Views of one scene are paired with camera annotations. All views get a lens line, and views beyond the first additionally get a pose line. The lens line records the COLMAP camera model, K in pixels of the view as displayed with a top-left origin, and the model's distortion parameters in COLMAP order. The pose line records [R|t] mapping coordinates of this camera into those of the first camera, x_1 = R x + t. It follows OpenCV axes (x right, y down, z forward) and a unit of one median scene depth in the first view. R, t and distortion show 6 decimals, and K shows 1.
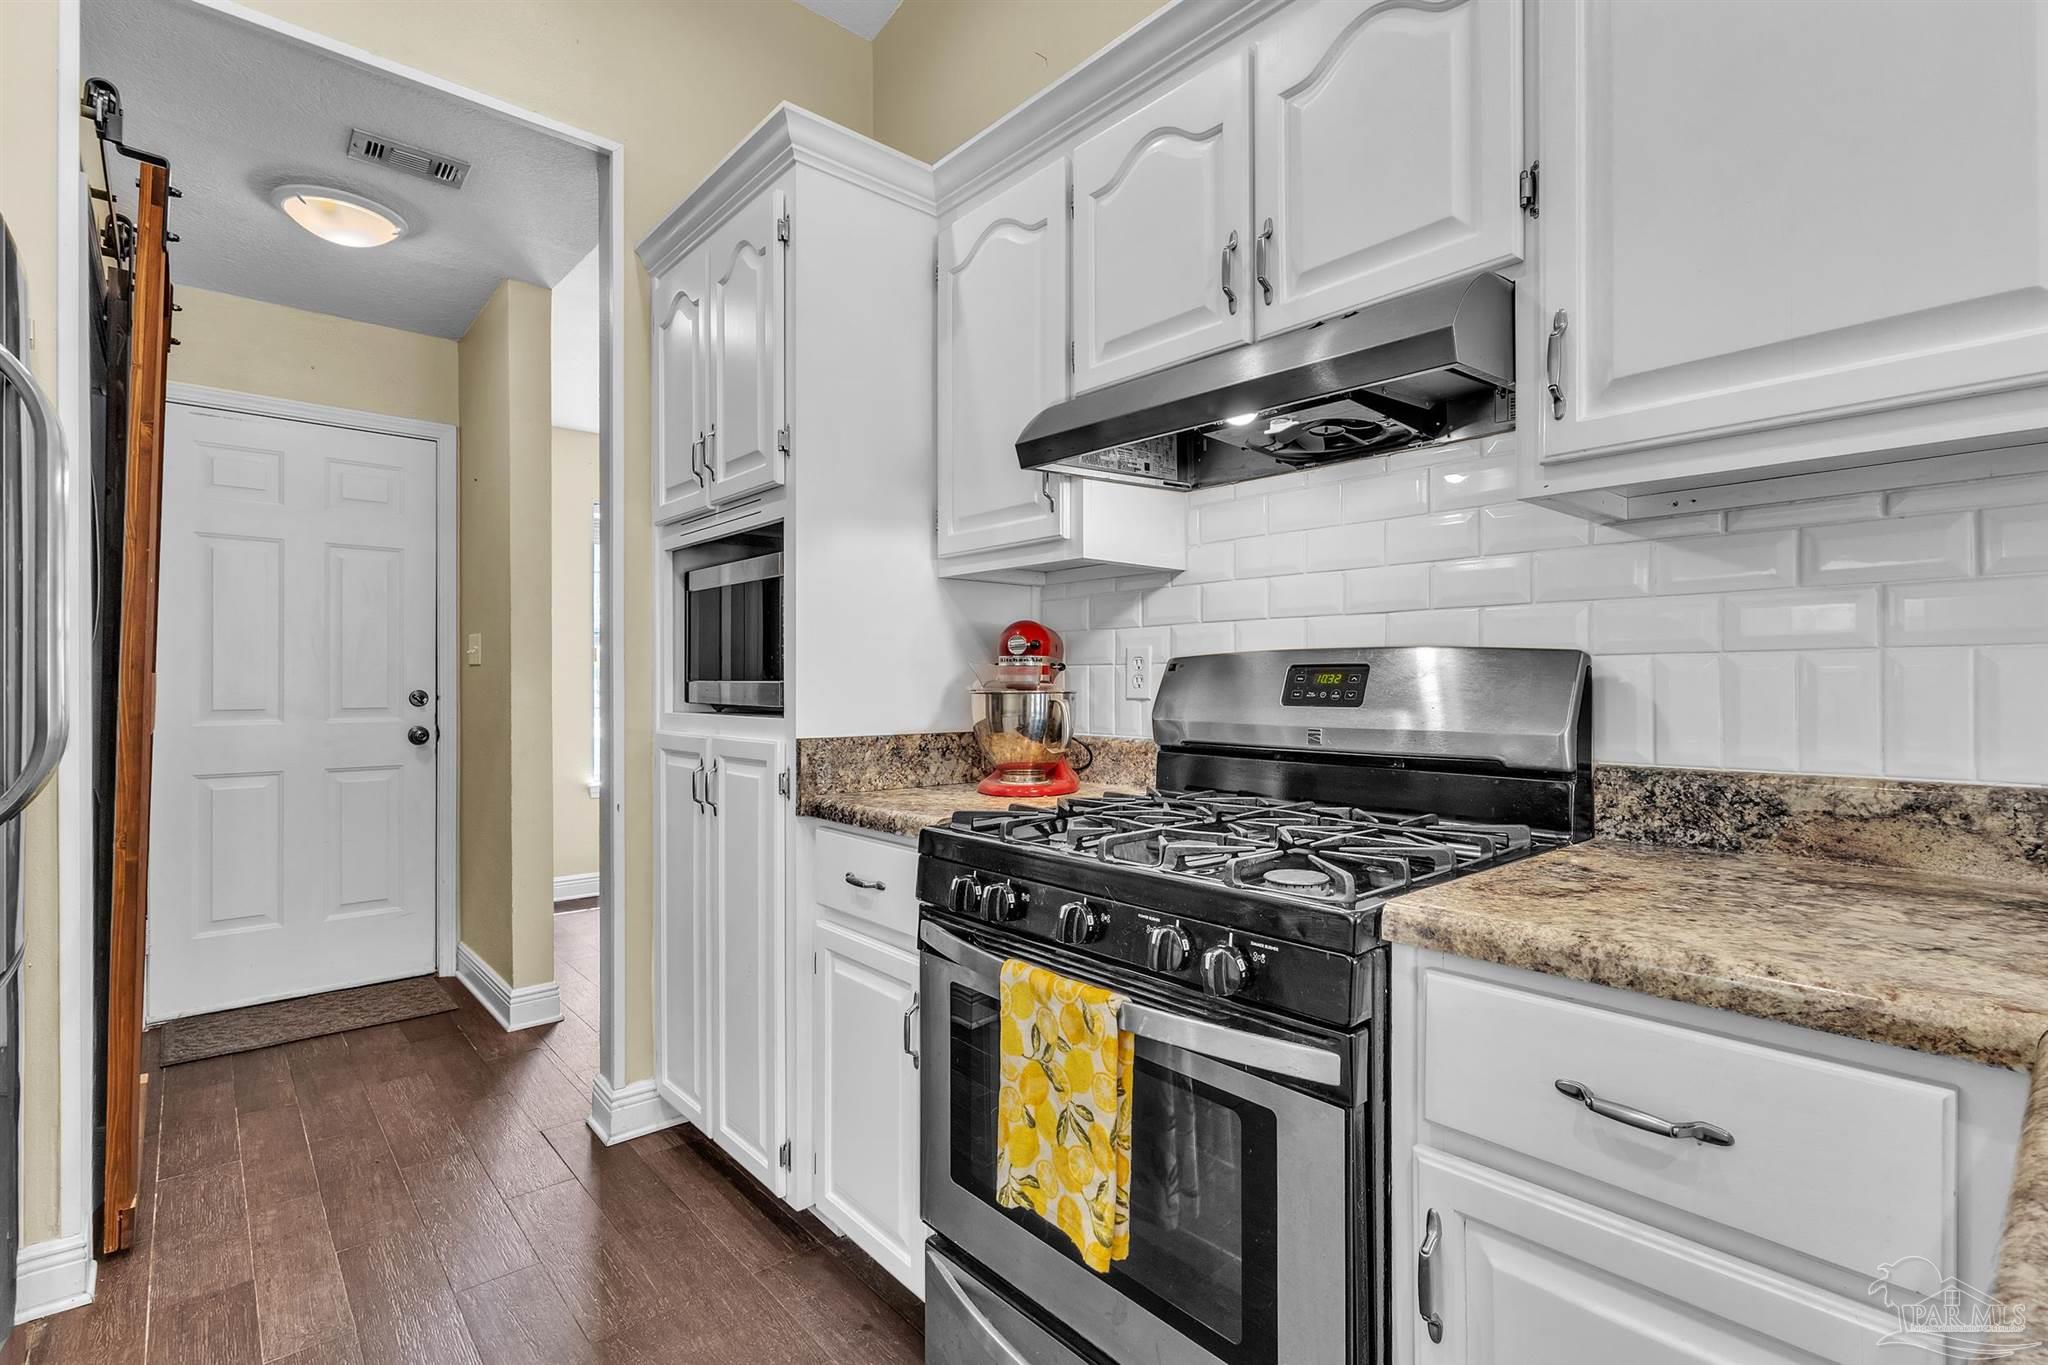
lens RADIAL K [[962.4, 0, 1018.8], [0, 962.4, 679.1], [0, 0, 1]] dist [0.003634, 0.000076]
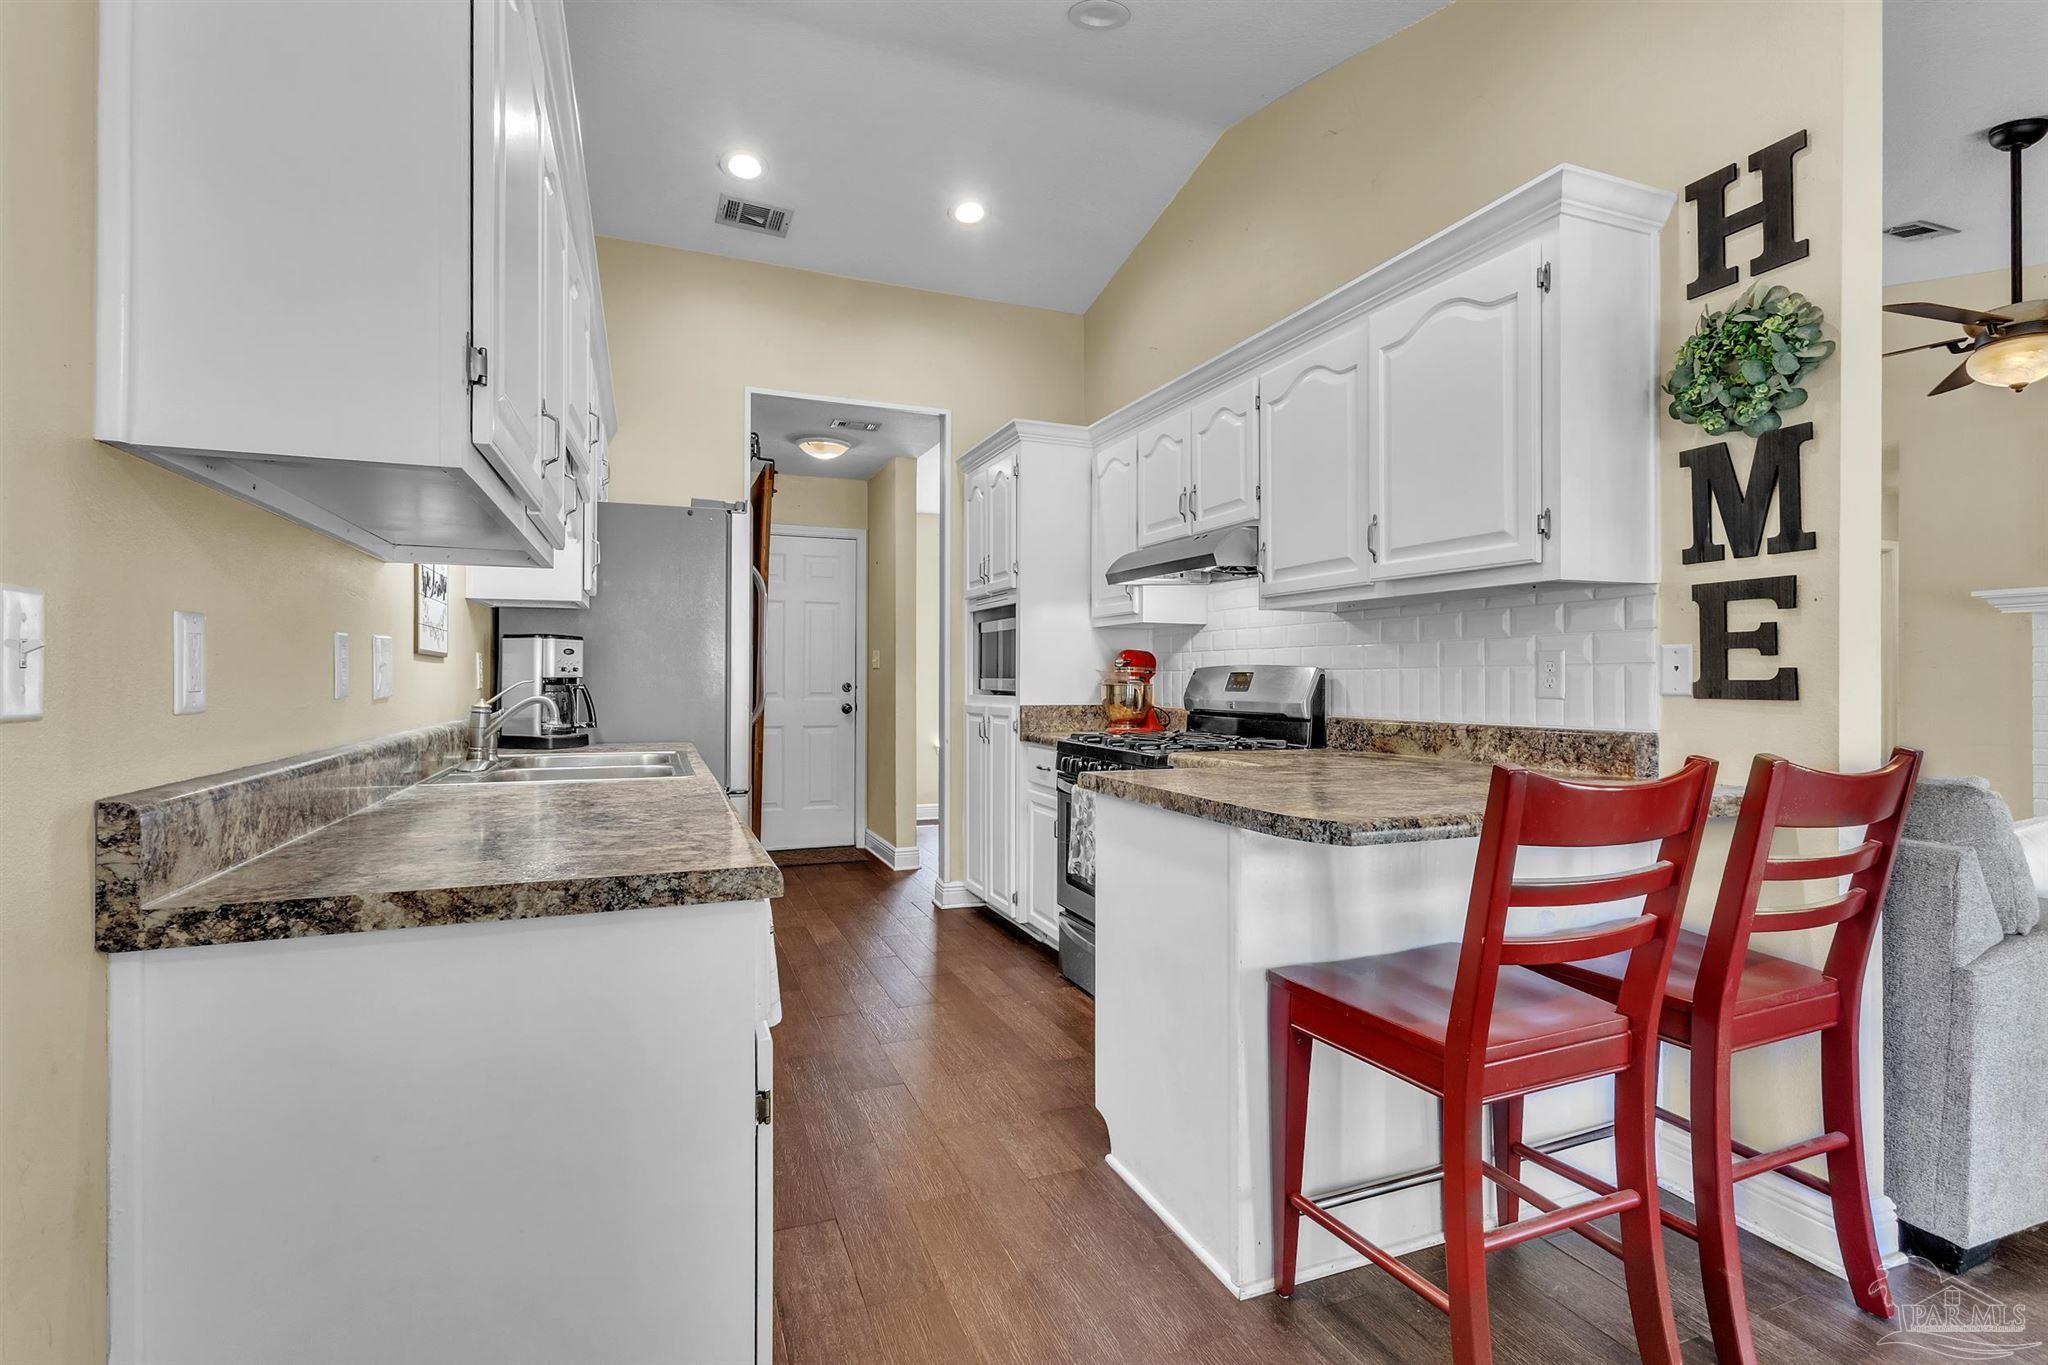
lens RADIAL K [[962.4, 0, 1014.3], [0, 962.4, 677.6], [0, 0, 1]] dist [0.003634, 0.000076]
pose [[0.941361, 0.004550, -0.337371, 0.468722], [-0.004088, 0.999989, 0.002079, -0.005236], [0.337377, -0.000577, 0.941369, -1.004984]]
